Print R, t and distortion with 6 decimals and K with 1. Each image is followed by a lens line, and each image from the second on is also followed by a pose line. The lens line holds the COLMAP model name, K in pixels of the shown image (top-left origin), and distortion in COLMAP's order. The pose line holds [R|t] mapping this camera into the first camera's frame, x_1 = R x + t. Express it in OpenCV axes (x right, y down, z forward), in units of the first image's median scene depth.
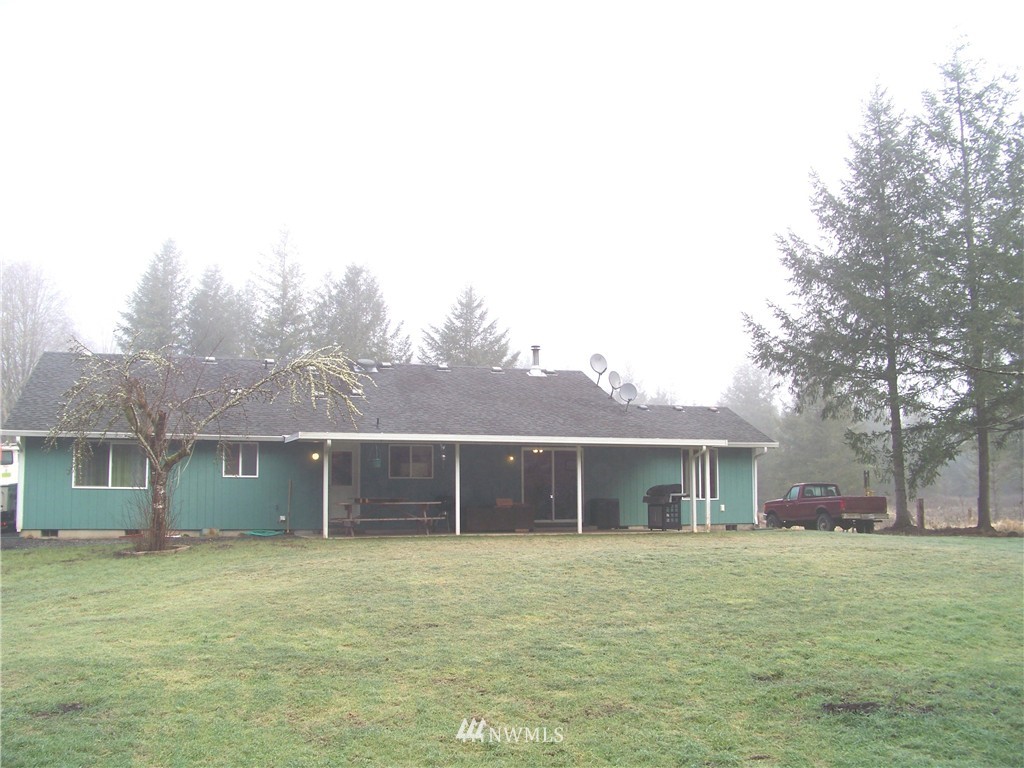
lens RADIAL K [[993.4, 0, 513.9], [0, 993.4, 389.1], [0, 0, 1]] dist [-0.255343, 0.286826]
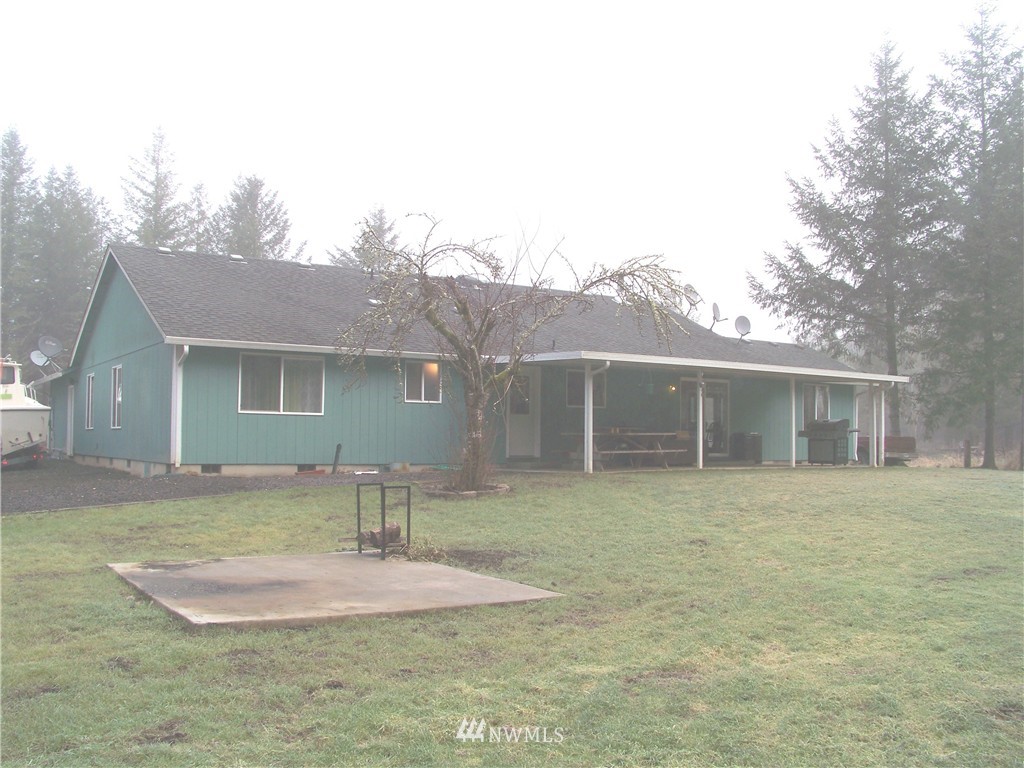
lens RADIAL K [[993.4, 0, 513.9], [0, 993.4, 389.1], [0, 0, 1]] dist [-0.255343, 0.286826]
pose [[0.966780, 0.027878, 0.254085, -0.375426], [-0.043817, 0.997396, 0.057288, 0.022614], [-0.251826, -0.066518, 0.965484, 0.126703]]
